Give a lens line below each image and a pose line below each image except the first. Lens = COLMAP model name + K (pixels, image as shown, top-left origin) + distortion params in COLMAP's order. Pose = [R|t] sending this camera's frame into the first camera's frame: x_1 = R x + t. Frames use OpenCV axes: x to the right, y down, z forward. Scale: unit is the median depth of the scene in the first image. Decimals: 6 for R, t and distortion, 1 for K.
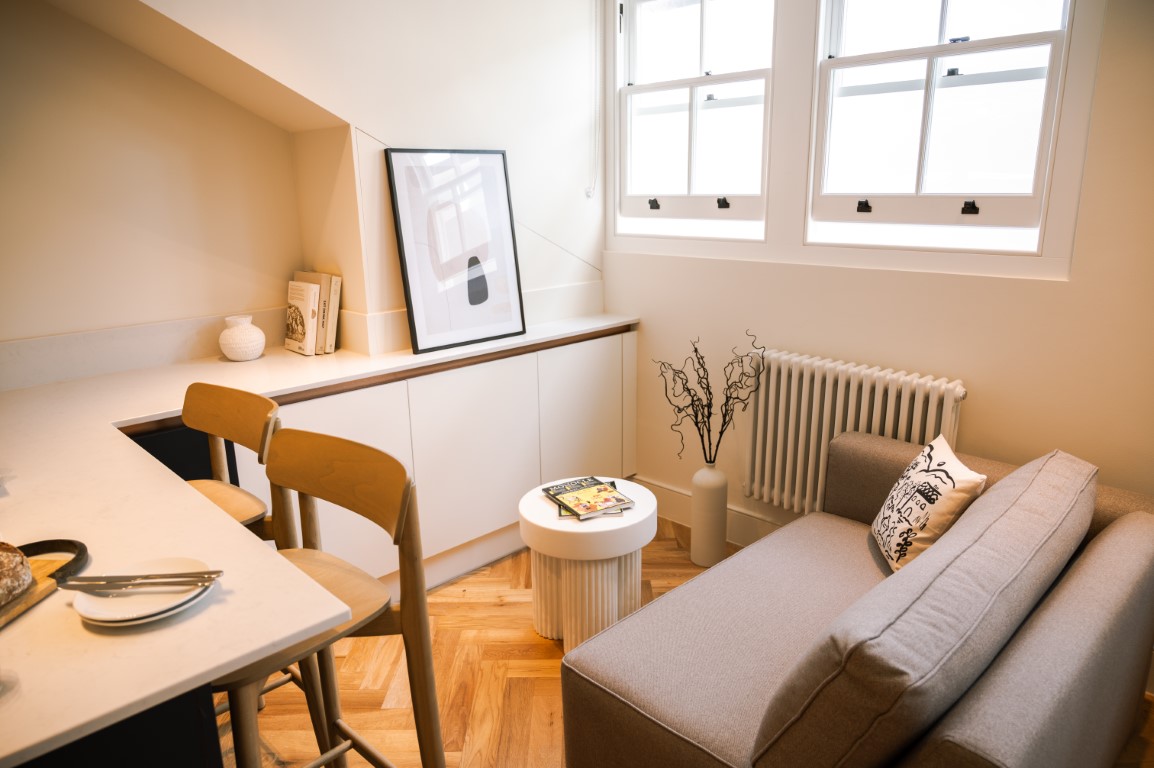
lens RADIAL K [[774.9, 0, 584.0], [0, 774.9, 383.0], [0, 0, 1]] dist [-0.015917, 0.006262]
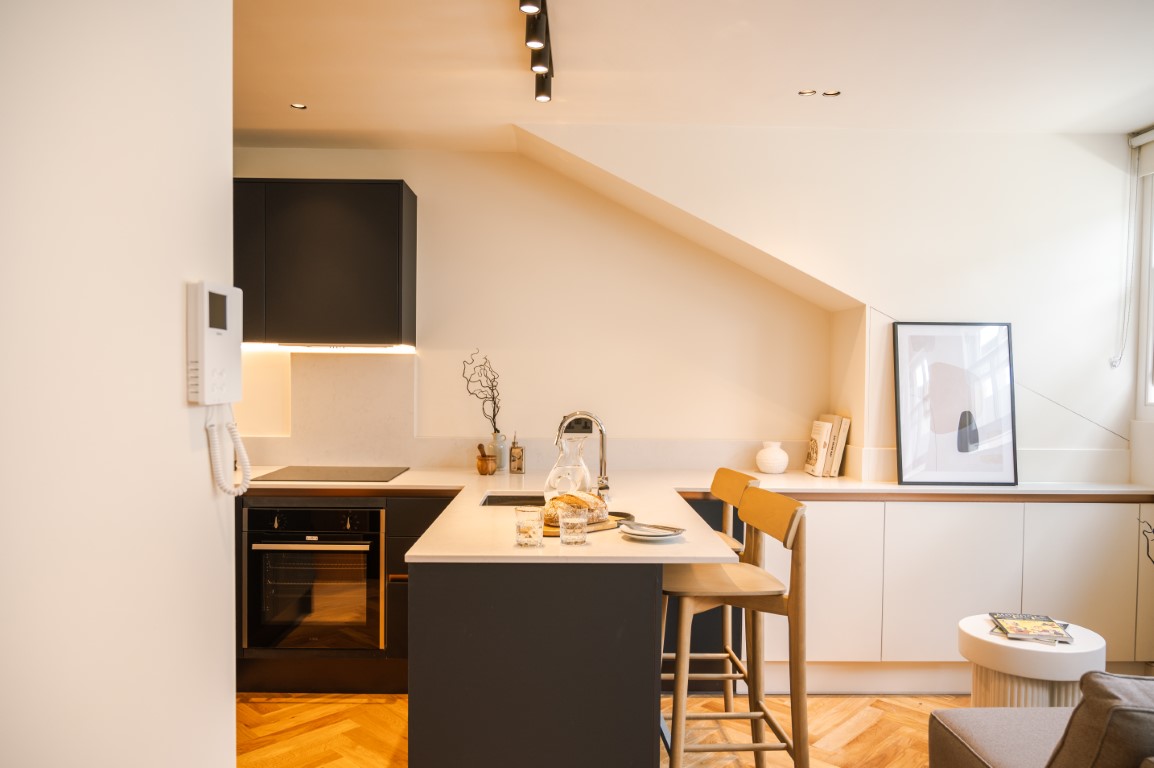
lens RADIAL K [[774.9, 0, 574.9], [0, 774.9, 389.9], [0, 0, 1]] dist [-0.015917, 0.006262]
pose [[0.728076, 0.040199, -0.684316, 0.237682], [-0.190485, 0.970827, -0.145636, 0.092992], [0.658499, 0.236386, 0.714494, -0.236315]]
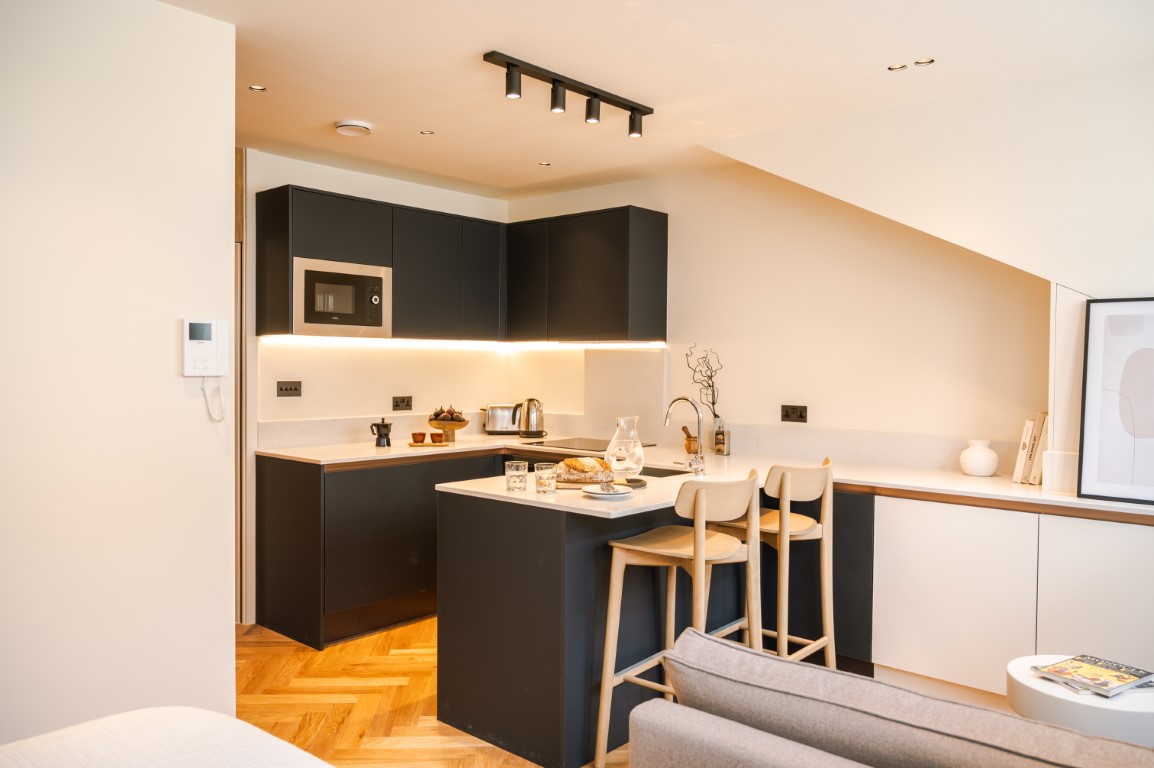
lens RADIAL K [[781.3, 0, 577.3], [0, 781.3, 367.8], [0, 0, 1]] dist [-0.010350, -0.003855]
pose [[0.111446, 0.024780, -0.993462, 0.713984], [-0.252309, 0.967638, -0.004168, -0.031940], [0.961208, 0.251124, 0.114091, 0.225892]]
